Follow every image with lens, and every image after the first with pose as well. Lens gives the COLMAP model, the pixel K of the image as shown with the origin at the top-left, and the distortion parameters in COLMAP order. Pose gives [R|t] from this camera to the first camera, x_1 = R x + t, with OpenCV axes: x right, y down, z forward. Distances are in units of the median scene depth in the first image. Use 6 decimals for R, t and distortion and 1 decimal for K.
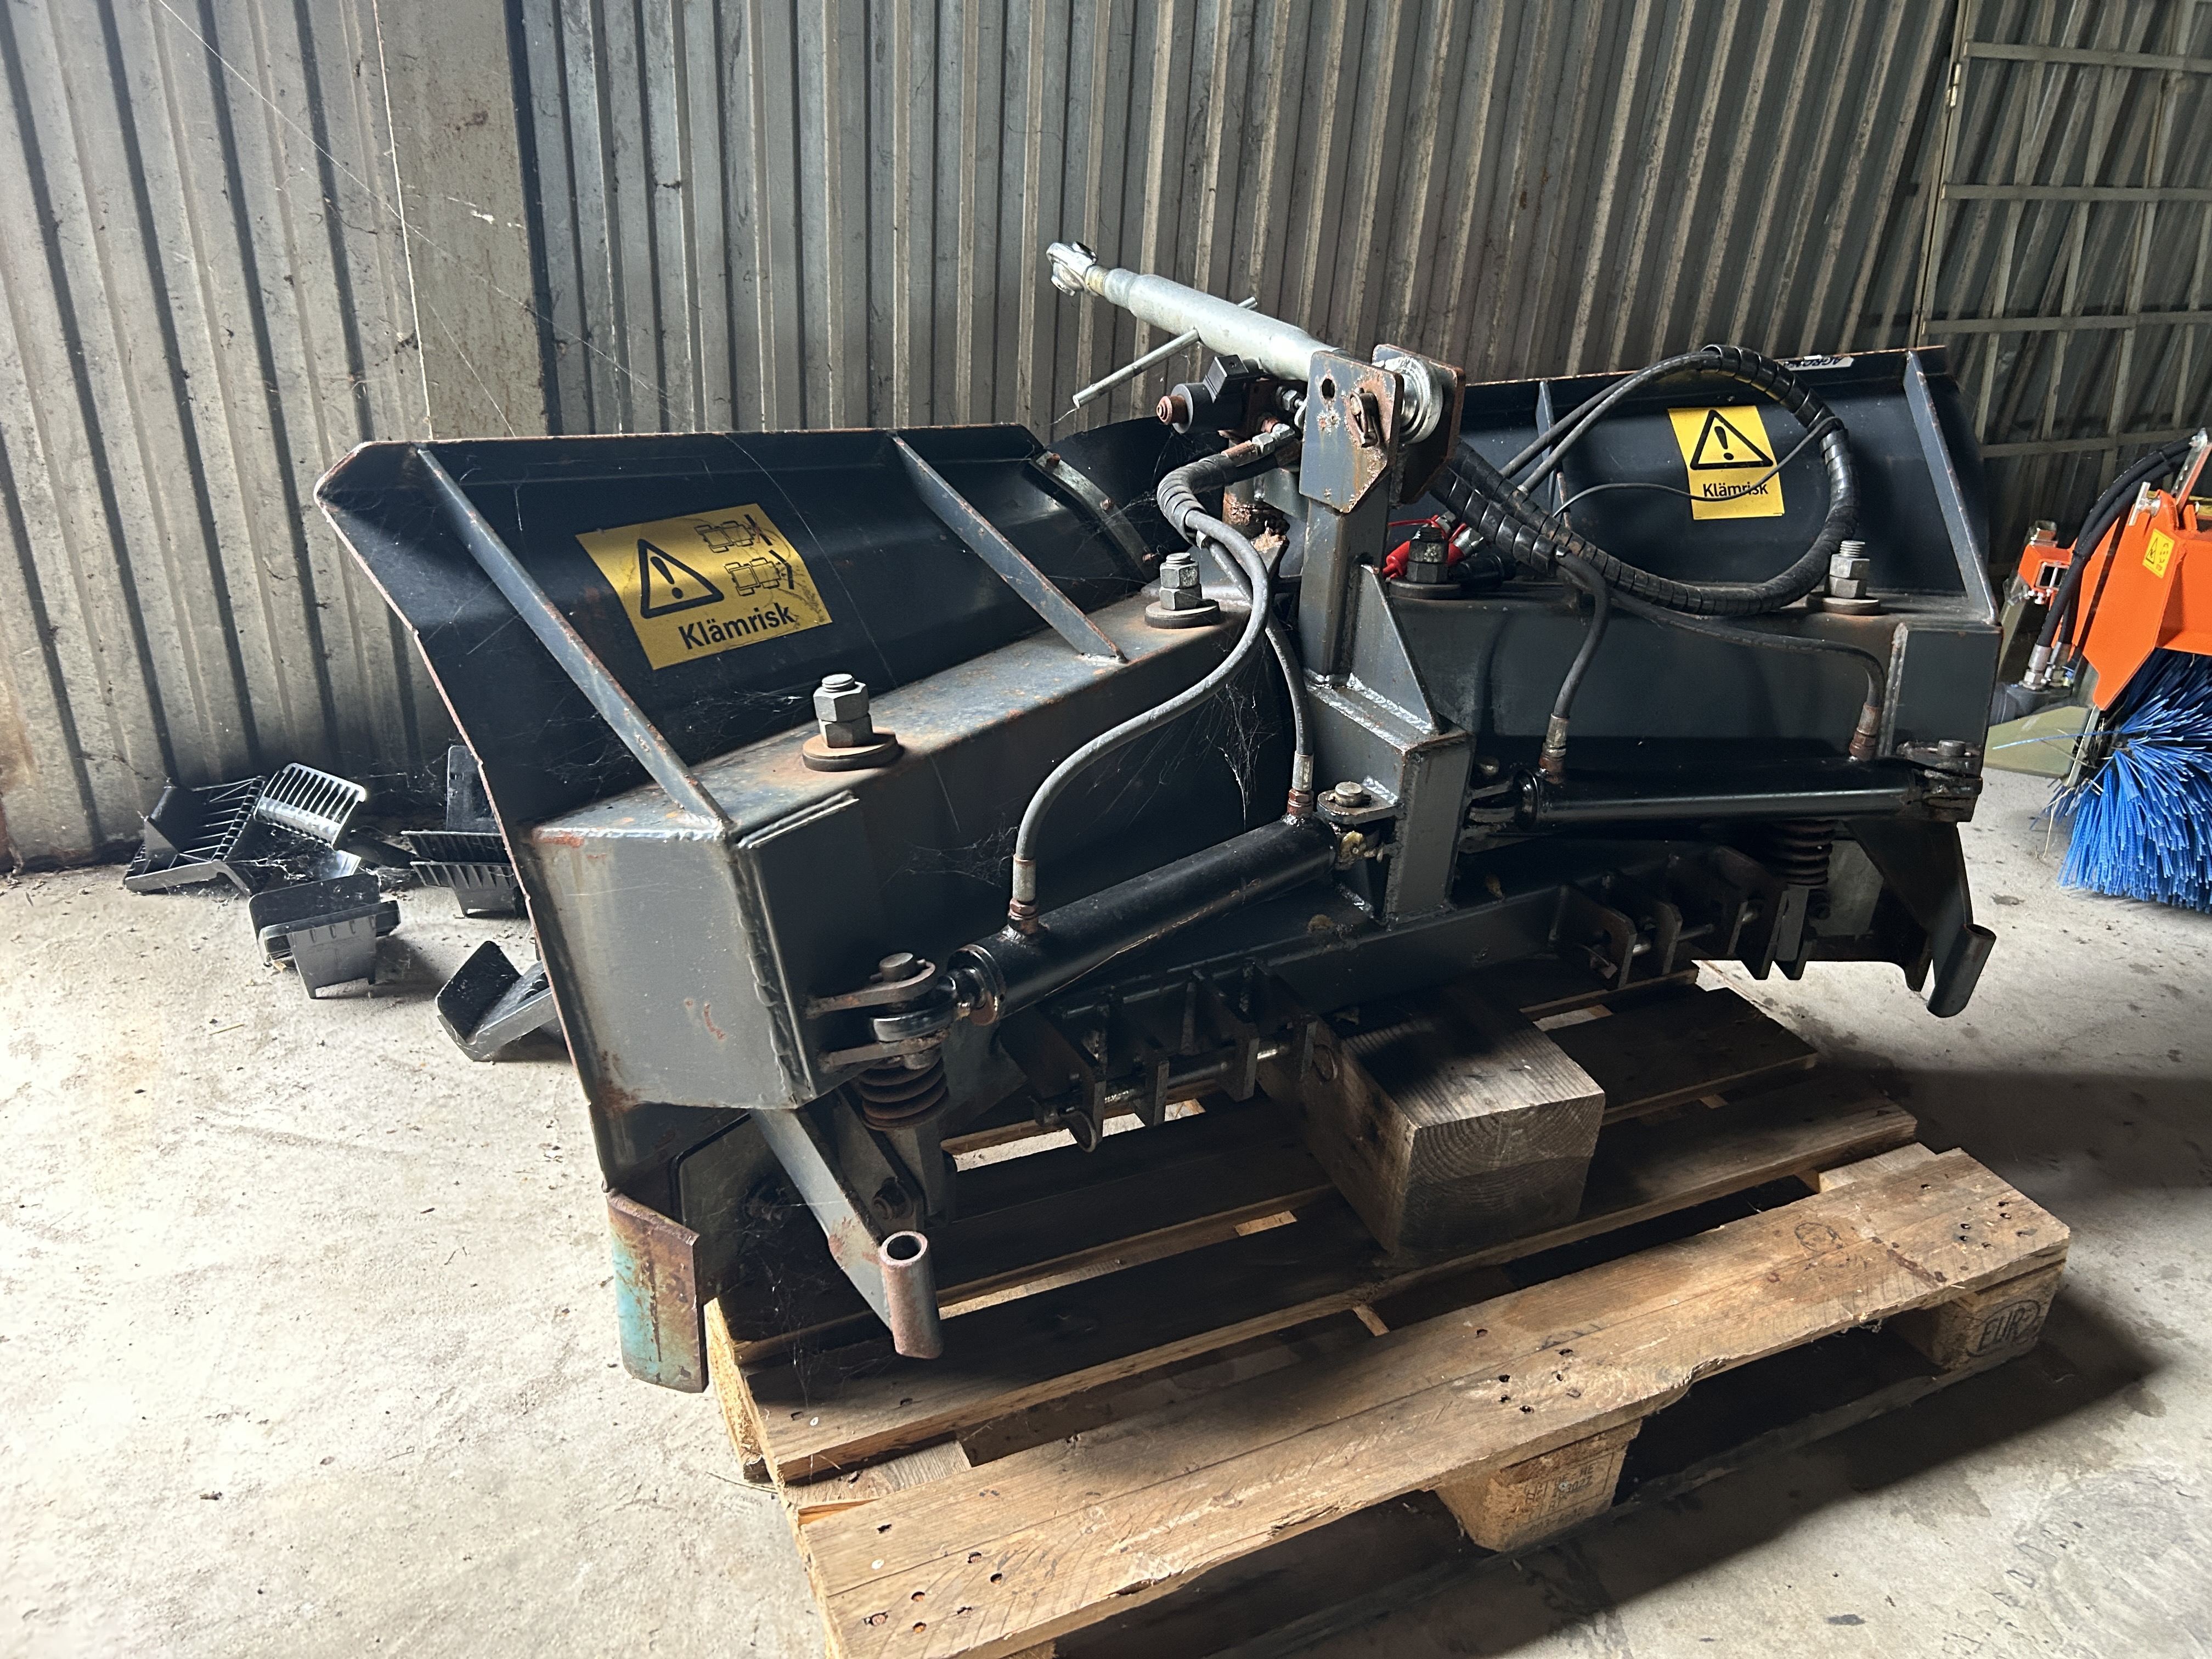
lens RADIAL K [[1678.3, 0, 1131.3], [0, 1678.3, 819.3], [0, 0, 1]] dist [0.053731, -0.057787]
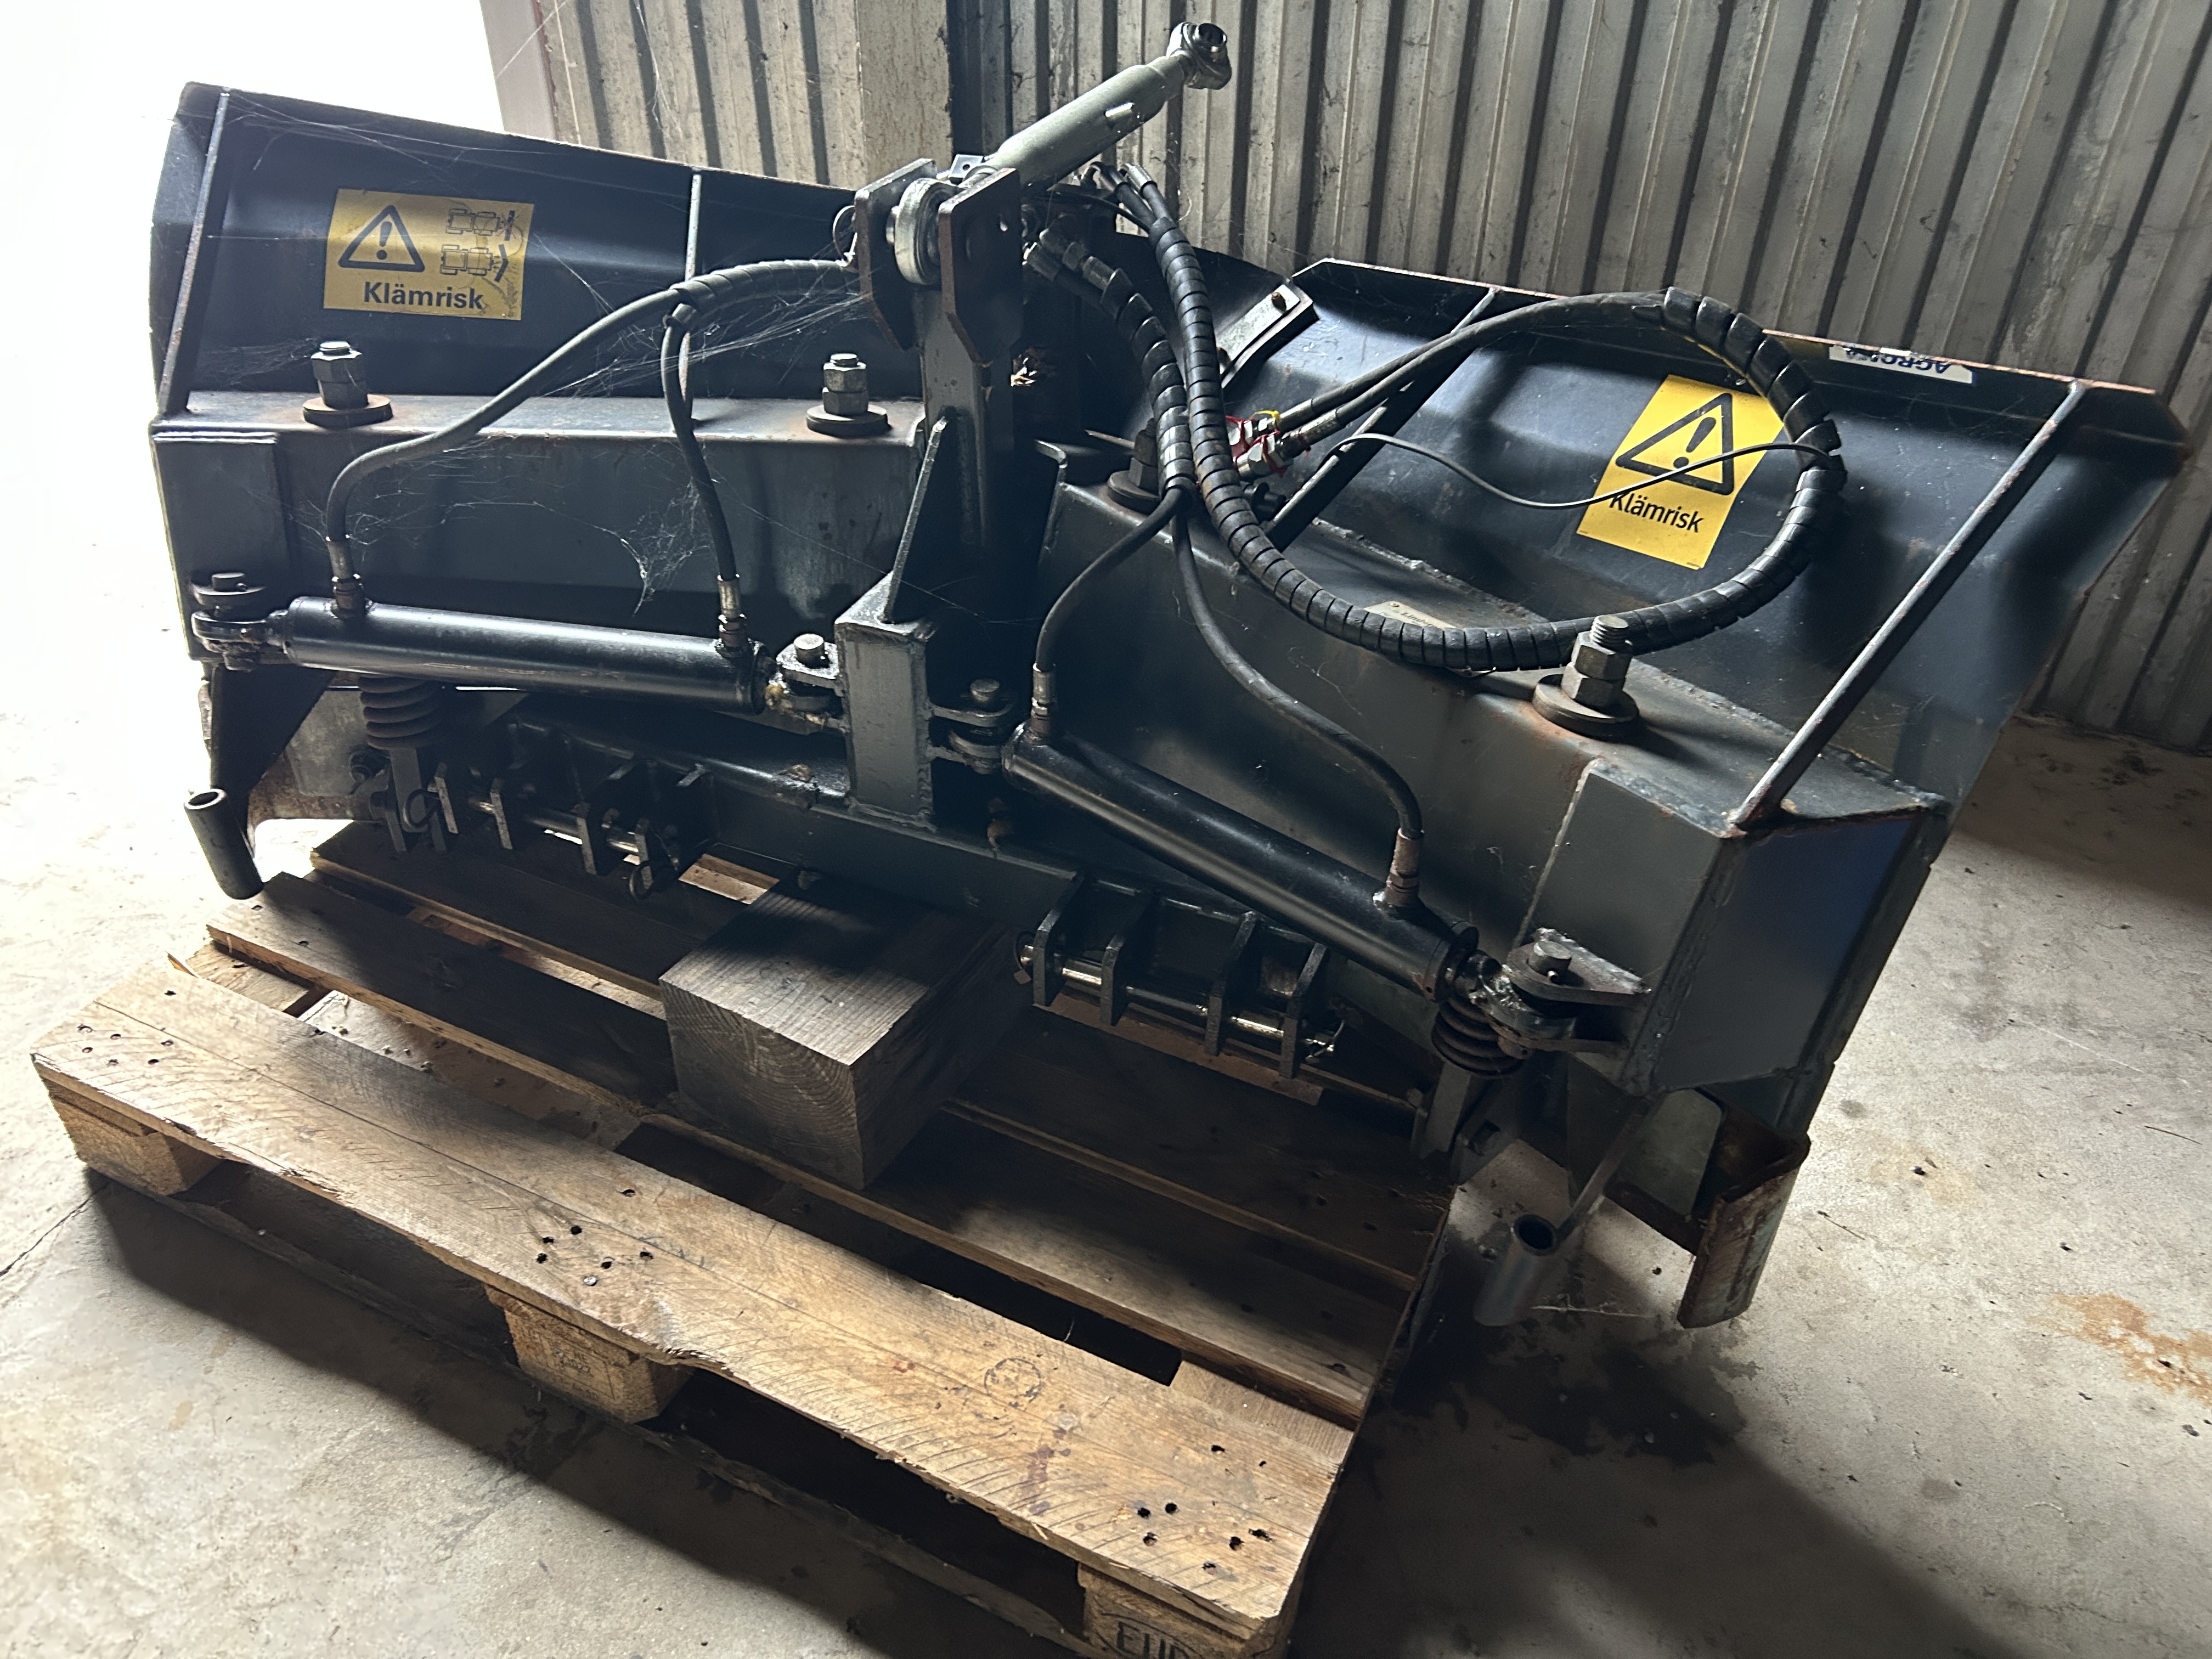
lens RADIAL K [[1689.9, 0, 1113.5], [0, 1689.9, 821.9], [0, 0, 1]] dist [0.048847, -0.060040]
pose [[0.624319, 0.423296, -0.656541, 0.681503], [-0.342887, 0.903661, 0.256565, -0.172892], [0.701893, 0.064940, 0.709316, 0.354667]]
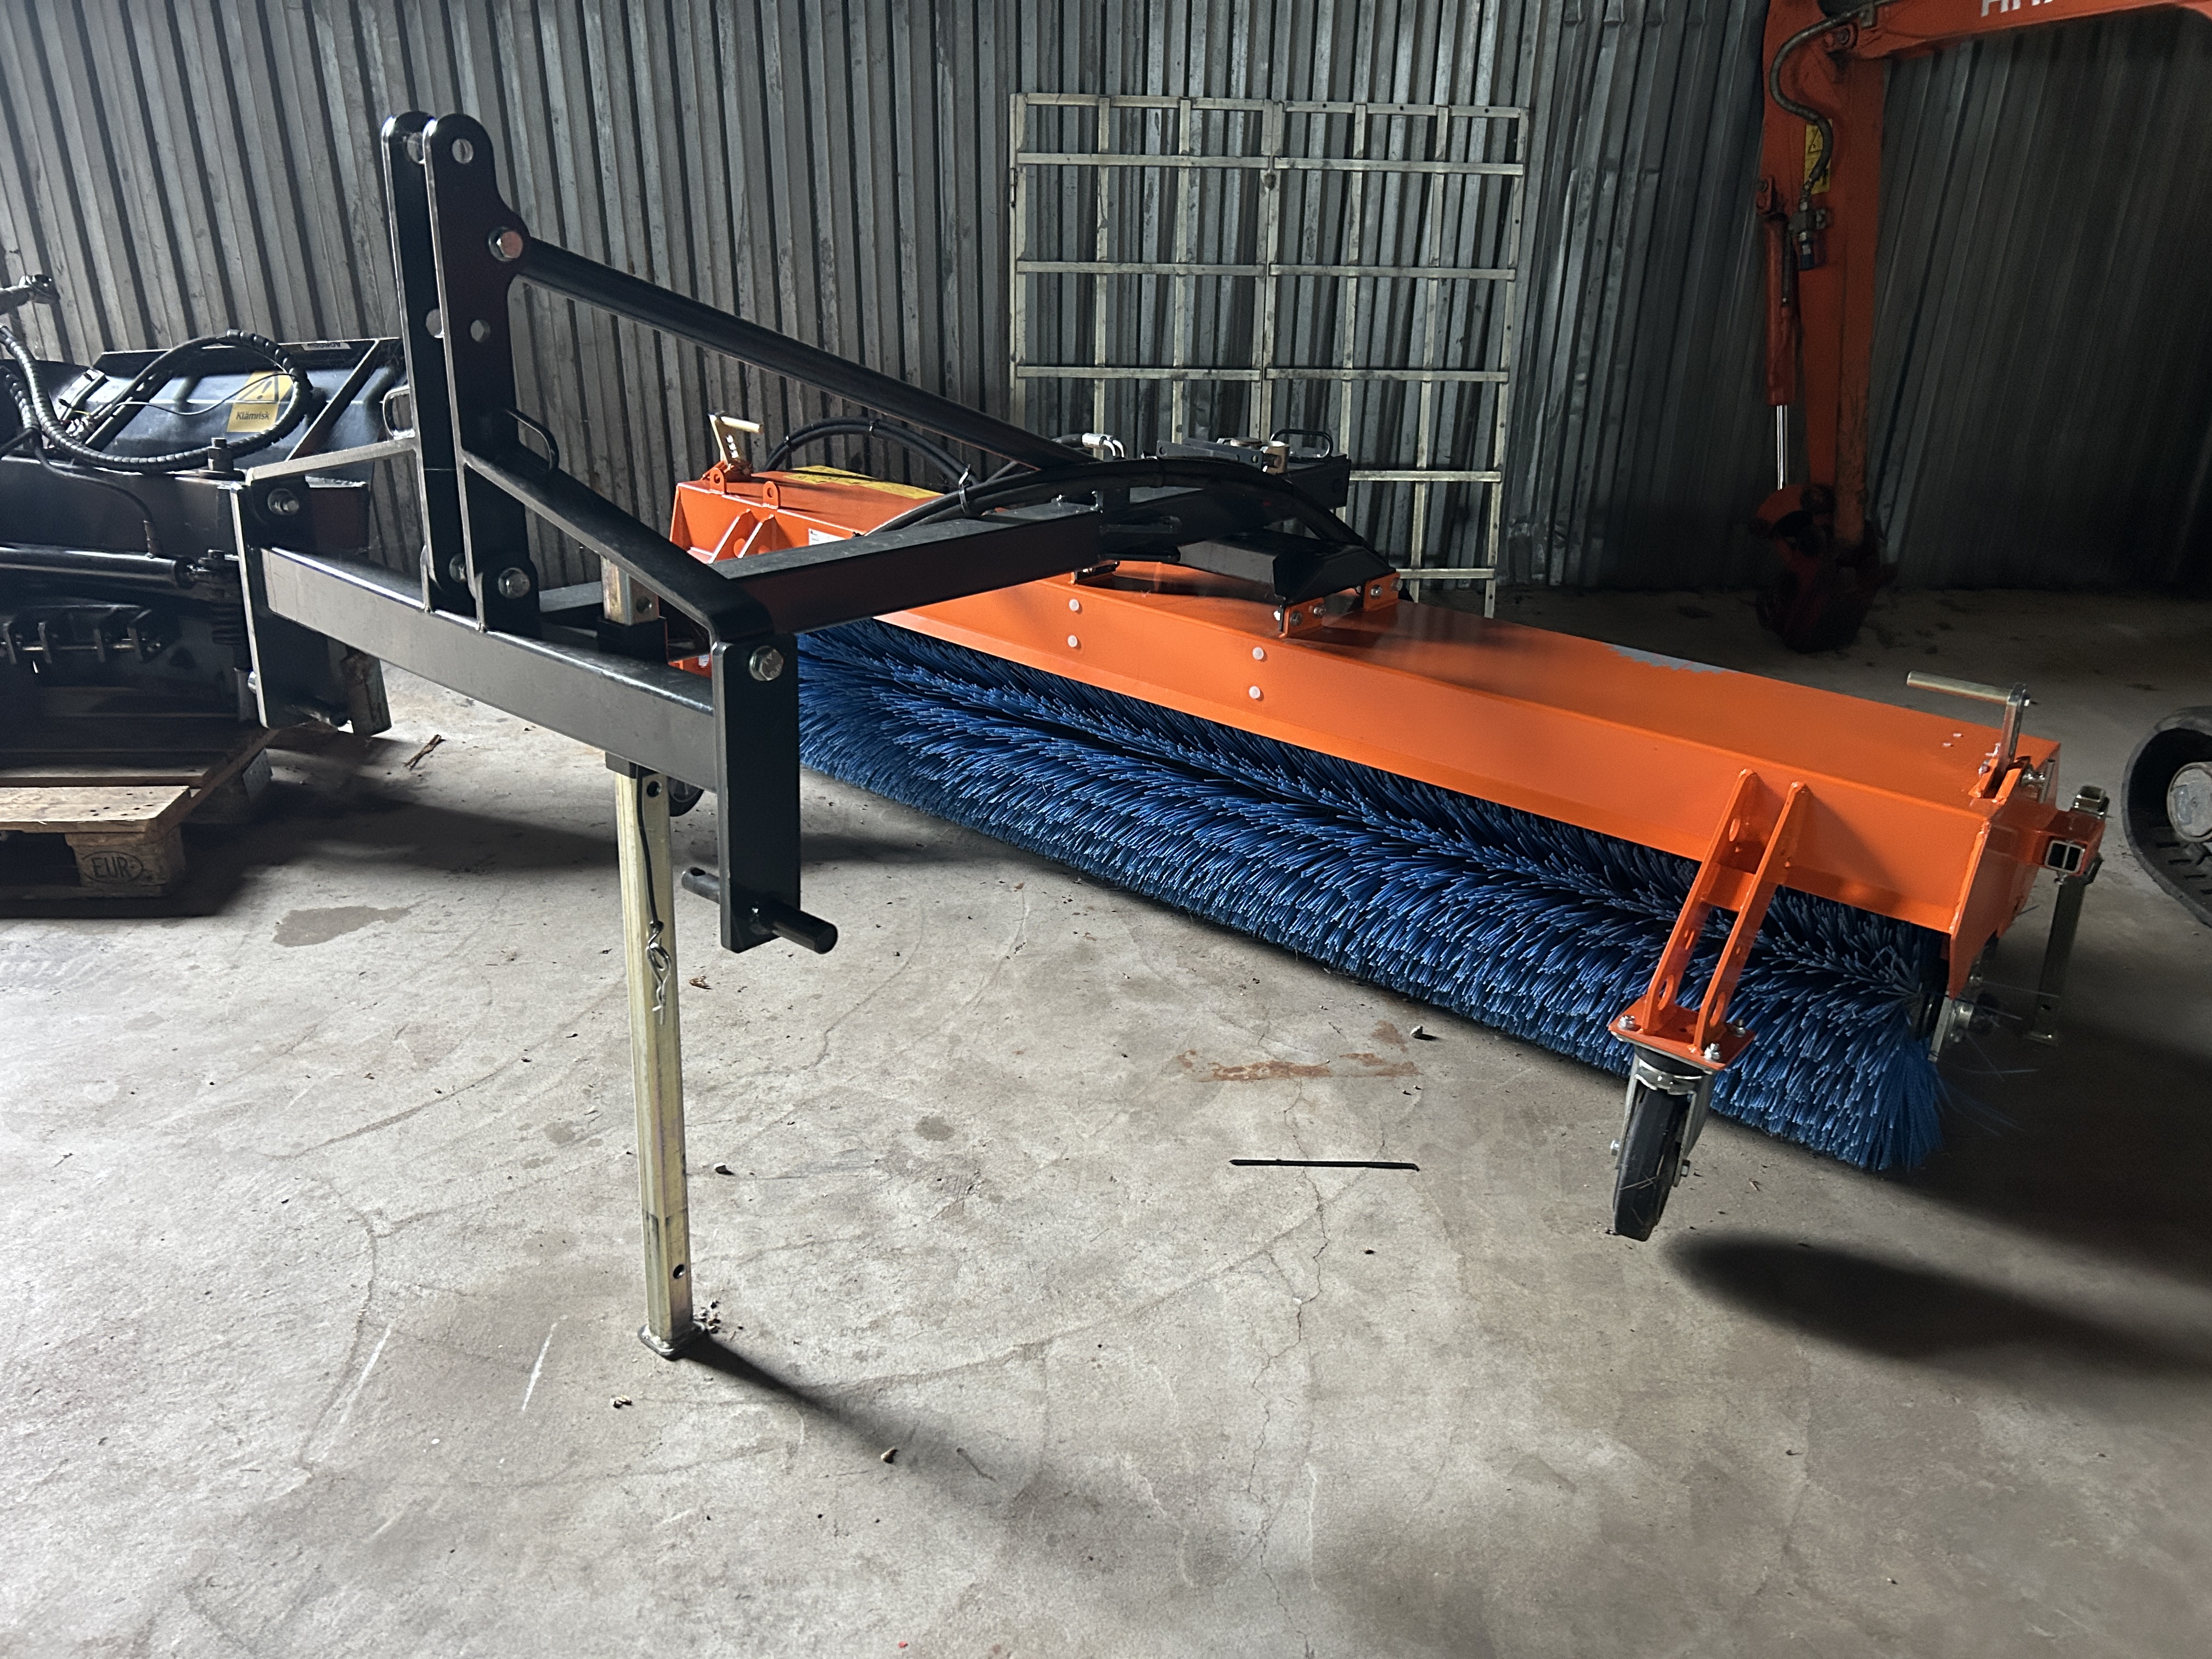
lens RADIAL K [[1668.5, 0, 1101.2], [0, 1668.5, 790.8], [0, 0, 1]] dist [0.086025, -0.088649]
pose [[0.920910, 0.110696, -0.373727, 1.721673], [-0.138320, 0.989232, -0.047834, 0.131180], [0.364407, 0.095745, 0.926305, -0.222895]]
